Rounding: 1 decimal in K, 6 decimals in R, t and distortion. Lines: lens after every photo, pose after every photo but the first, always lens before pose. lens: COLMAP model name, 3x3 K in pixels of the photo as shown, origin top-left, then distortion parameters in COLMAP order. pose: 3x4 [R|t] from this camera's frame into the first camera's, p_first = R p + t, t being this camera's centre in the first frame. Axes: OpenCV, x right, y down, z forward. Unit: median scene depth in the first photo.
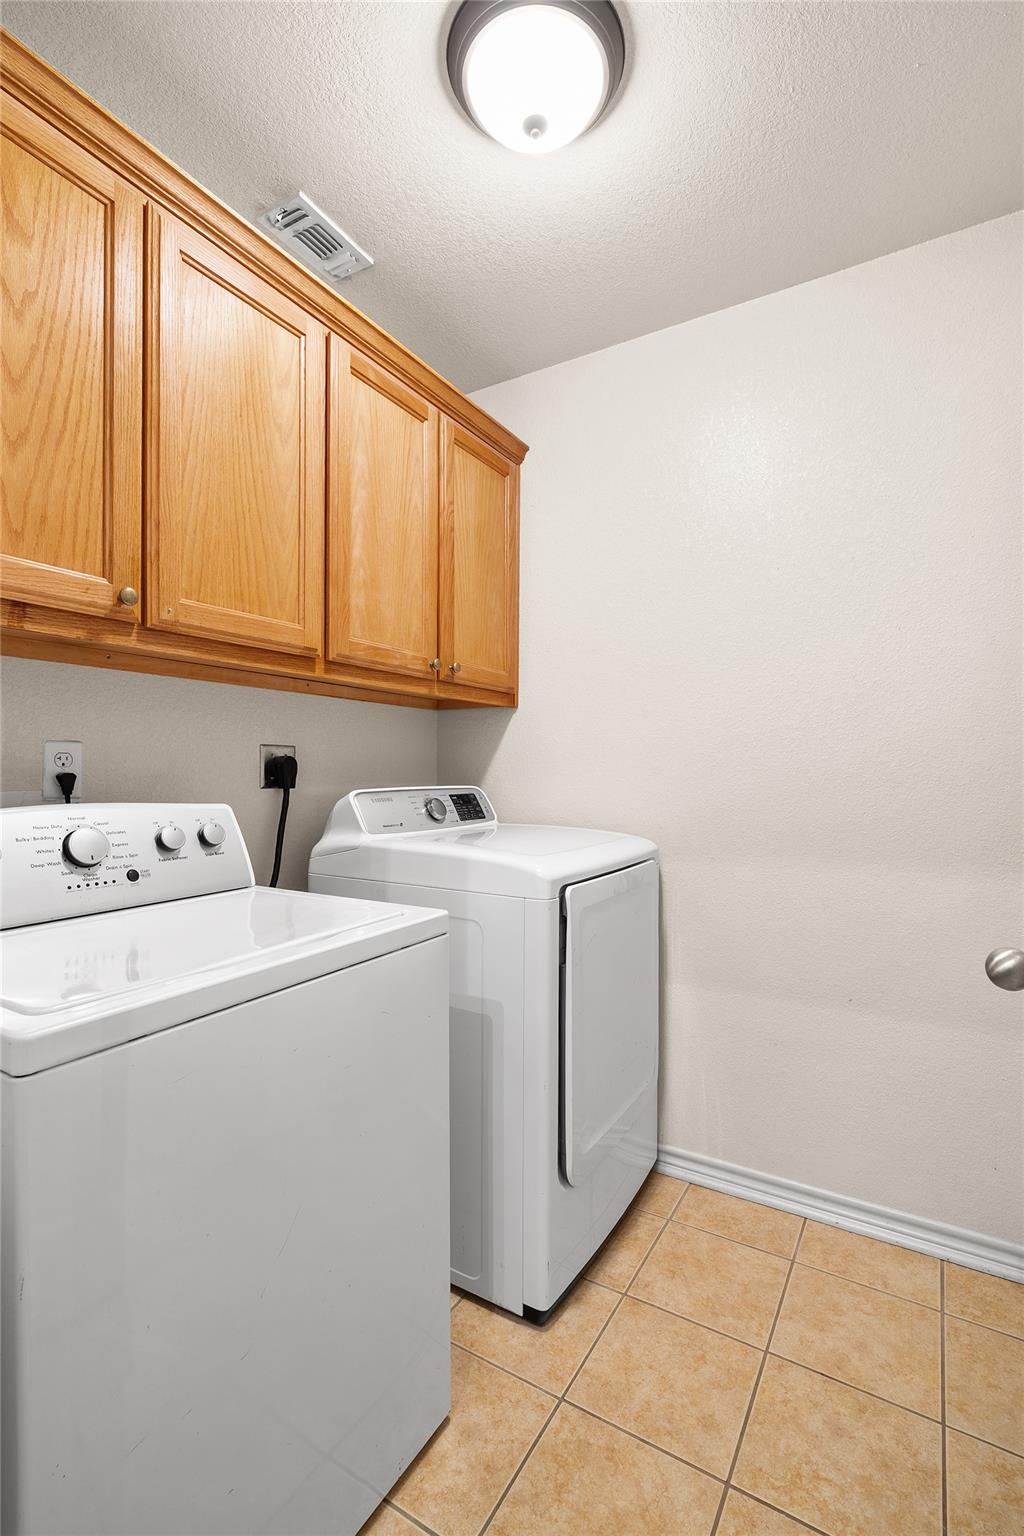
lens RADIAL K [[702.7, 0, 512.0], [0, 702.7, 765.9], [0, 0, 1]] dist [-0.001750, -0.000329]
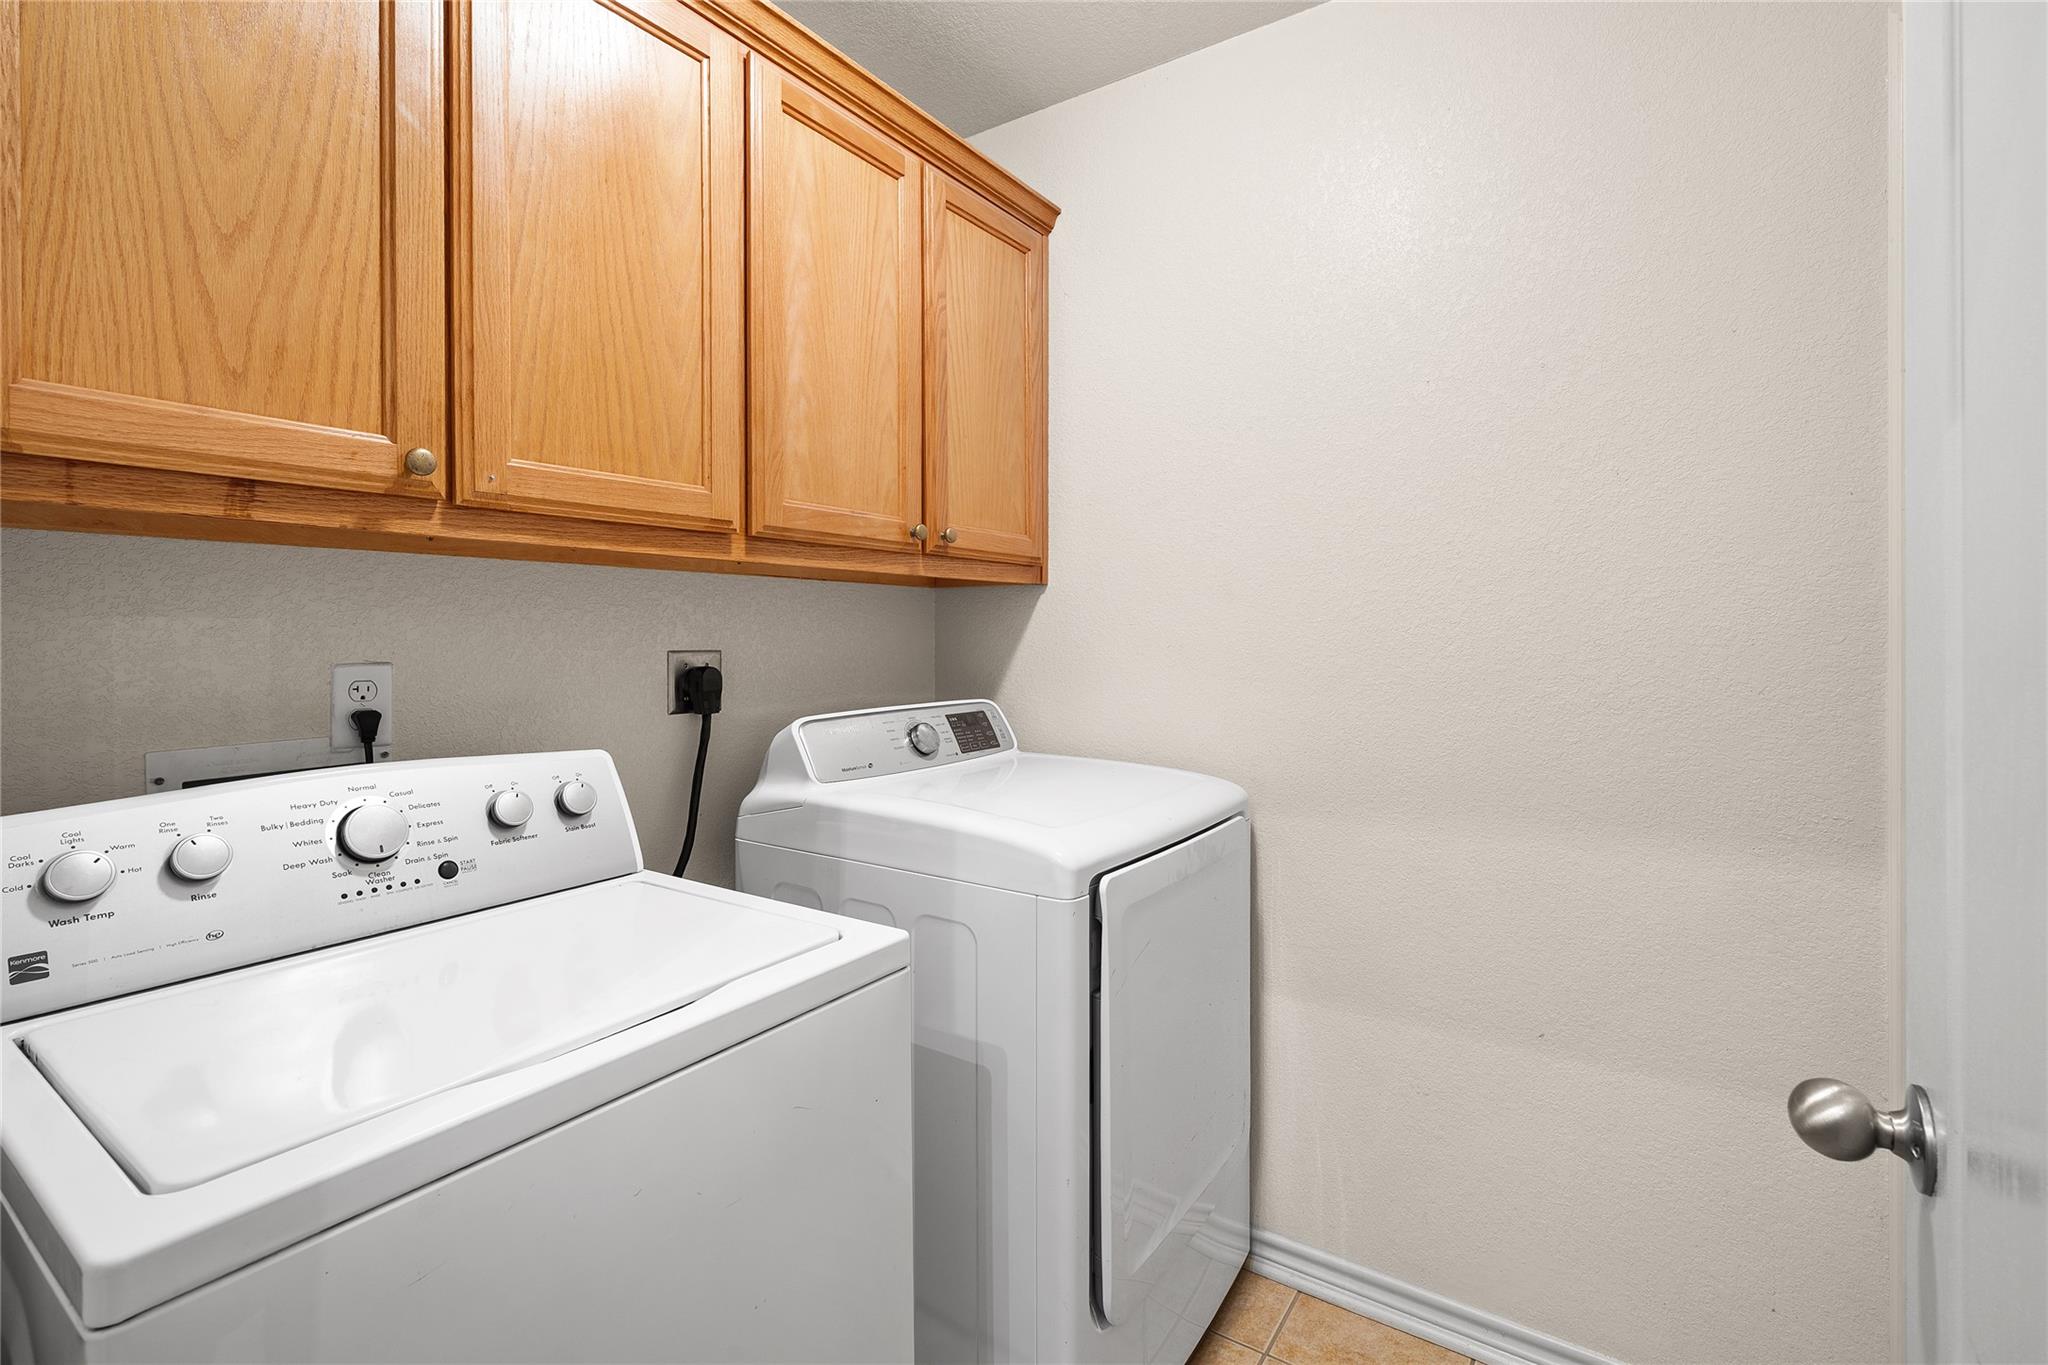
lens RADIAL K [[936.9, 0, 1019.1], [0, 936.9, 637.9], [0, 0, 1]] dist [-0.001750, -0.000329]
pose [[0.998361, -0.006135, -0.056895, 0.051449], [0.006534, 0.999955, 0.006840, -0.058771], [0.056851, -0.007201, 0.998357, 0.112978]]
